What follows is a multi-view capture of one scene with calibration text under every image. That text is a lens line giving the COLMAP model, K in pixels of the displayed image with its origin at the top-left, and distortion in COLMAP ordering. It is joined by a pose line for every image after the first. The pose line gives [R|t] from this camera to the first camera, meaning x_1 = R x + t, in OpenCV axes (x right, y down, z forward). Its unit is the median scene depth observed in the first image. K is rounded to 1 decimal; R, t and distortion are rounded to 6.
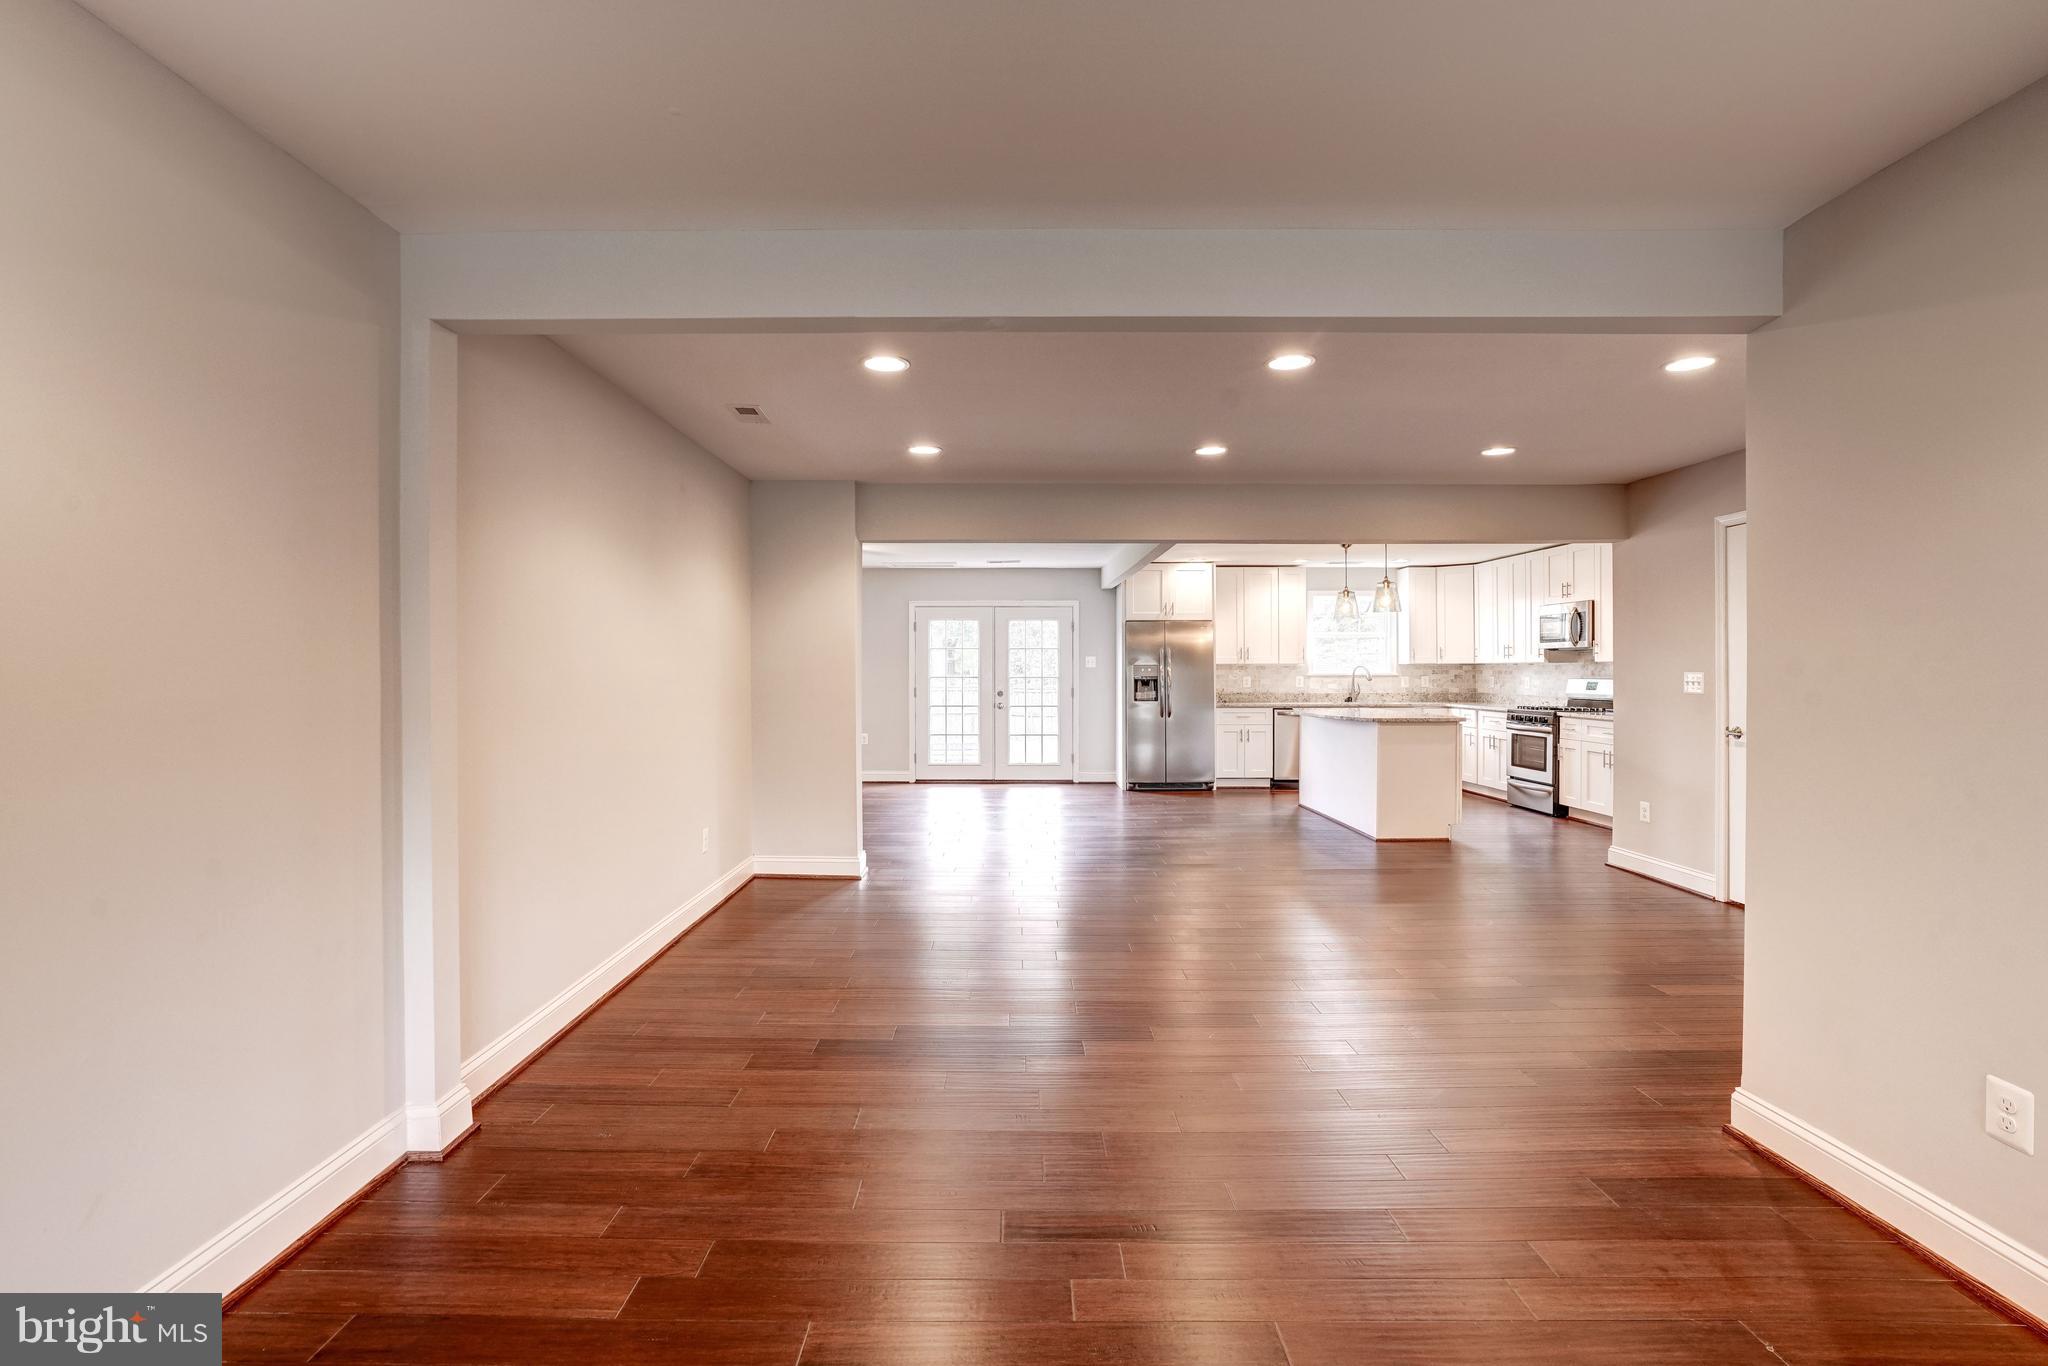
lens RADIAL K [[955.8, 0, 1024.0], [0, 955.8, 683.0], [0, 0, 1]] dist [-0.057906, 0.000194]
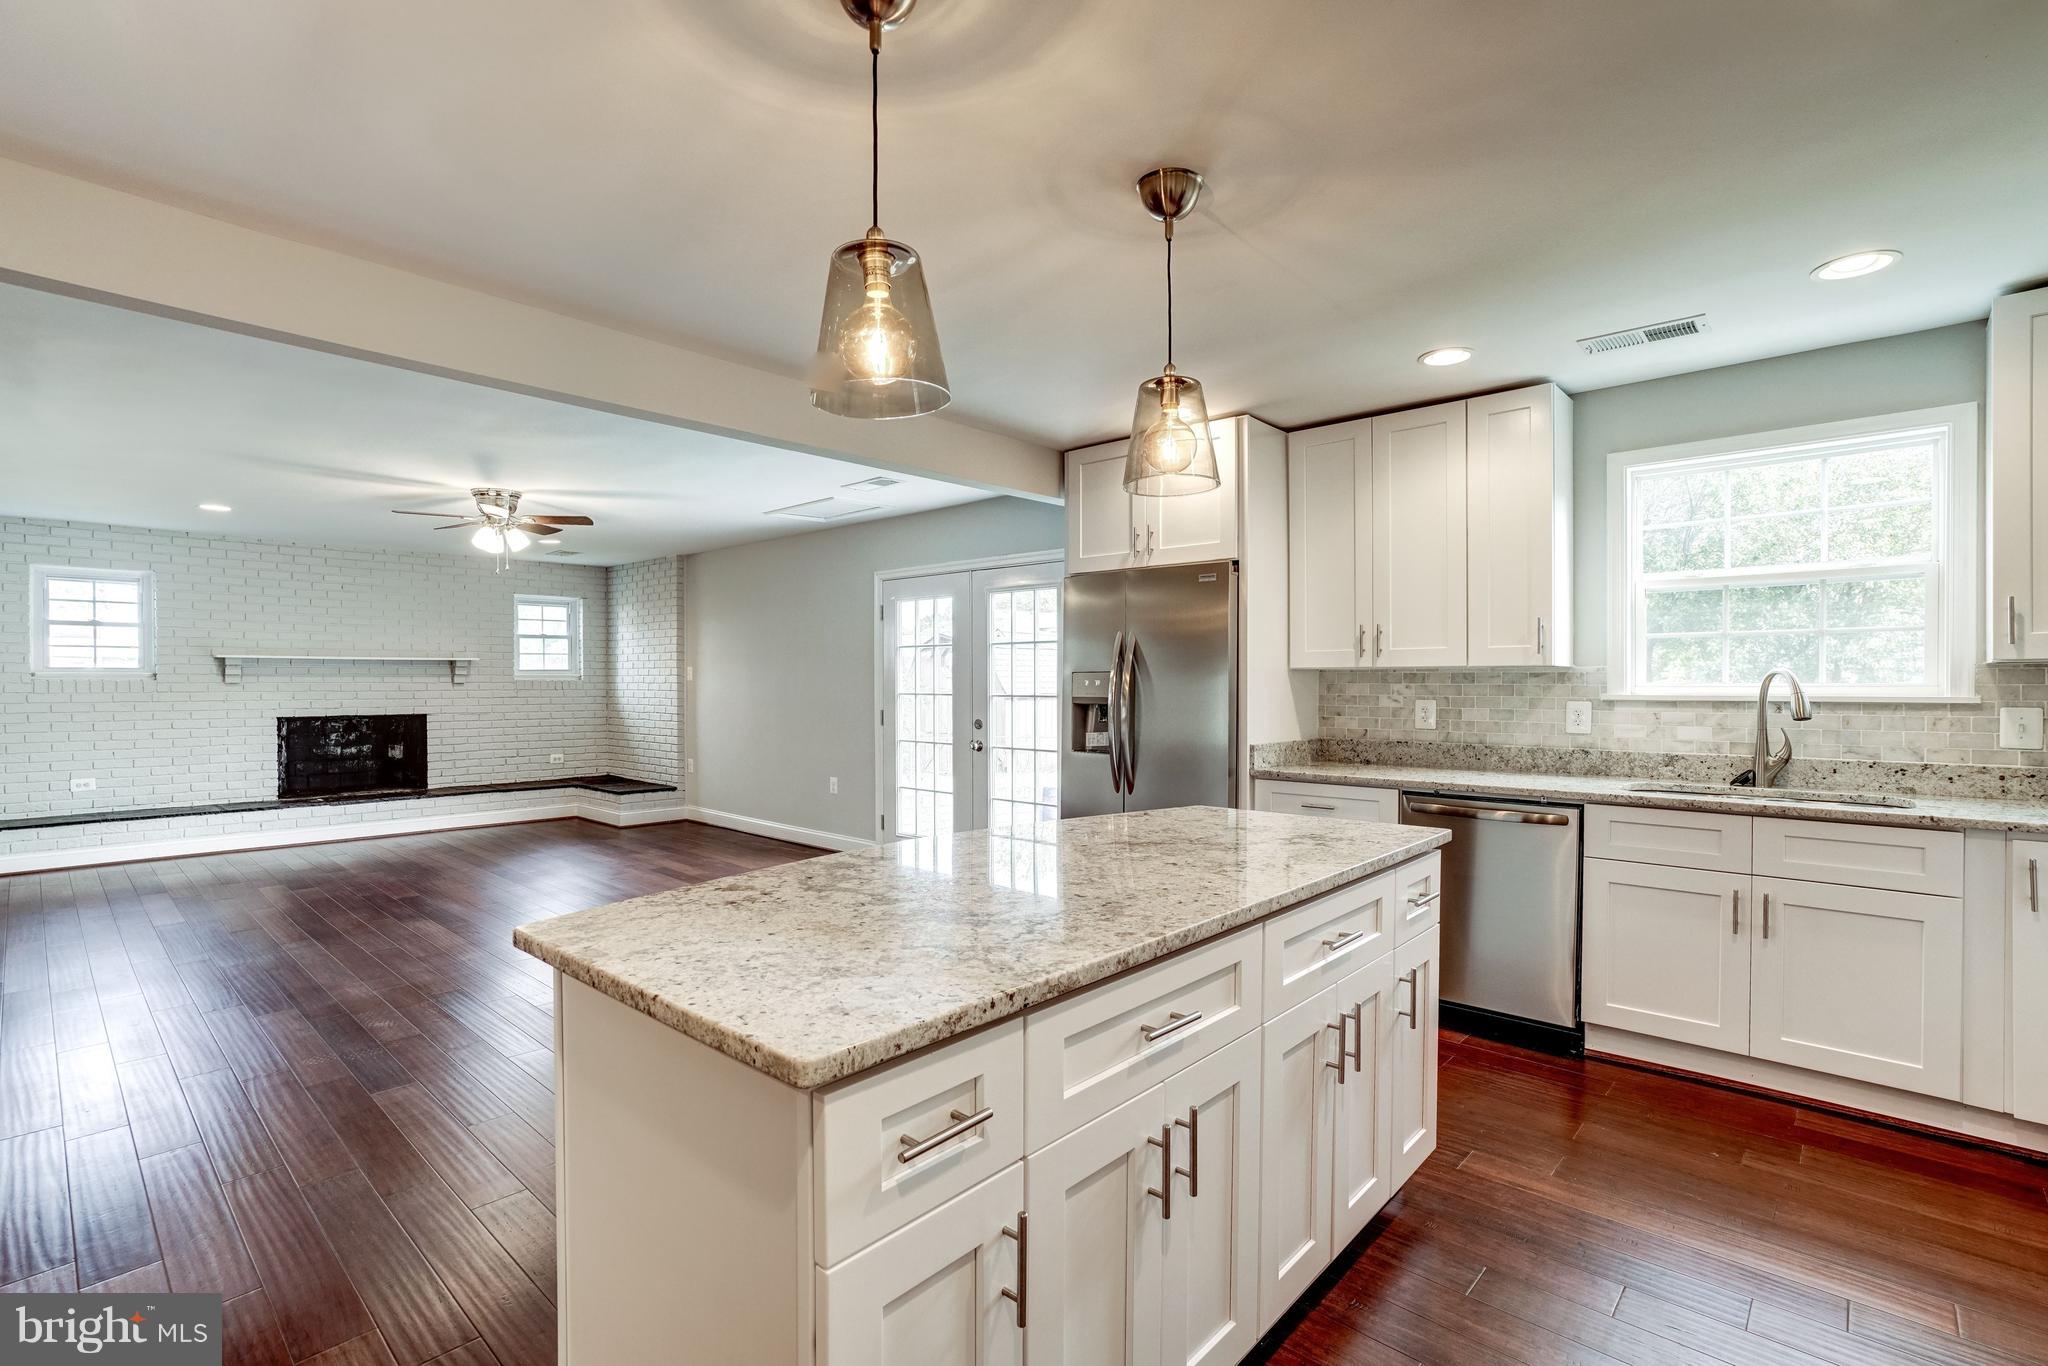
lens RADIAL K [[952.0, 0, 1024.0], [0, 952.0, 683.0], [0, 0, 1]] dist [-0.003915, 0.000130]
pose [[0.730957, 0.002555, -0.682419, 0.401999], [-0.010565, 0.999916, -0.007573, -0.009720], [0.682342, 0.012745, 0.730922, 0.642190]]
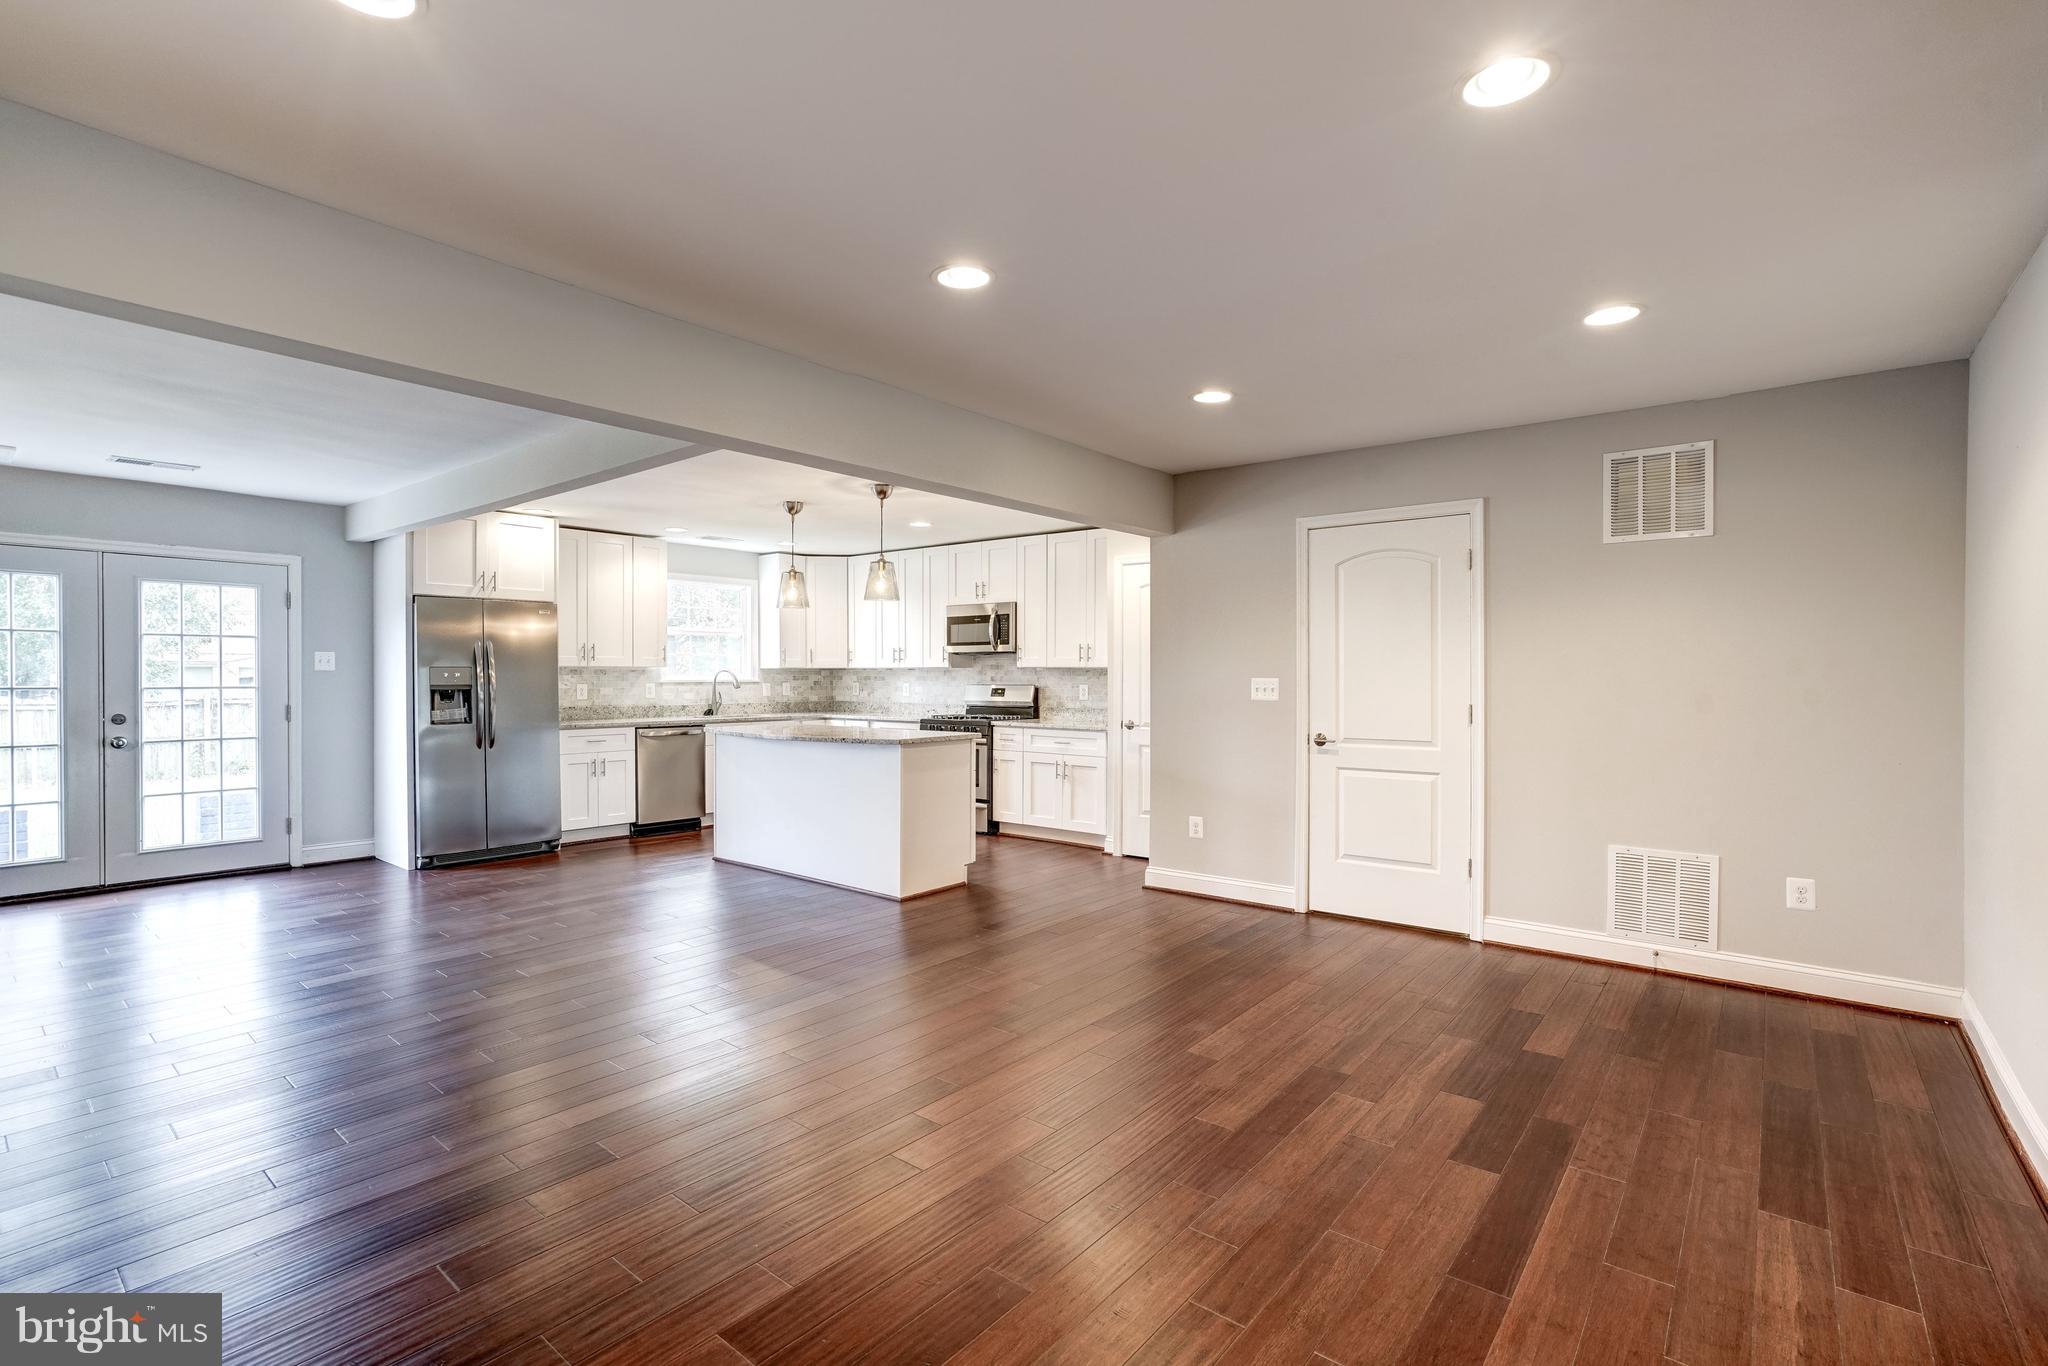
lens RADIAL K [[924.4, 0, 974.1], [0, 924.4, 680.0], [0, 0, 1]] dist [-0.000312, 0.000484]
pose [[0.663531, -0.001038, 0.748148, -0.098642], [0.008133, 0.999950, -0.005827, -0.003651], [-0.748104, 0.009951, 0.663507, 0.331512]]
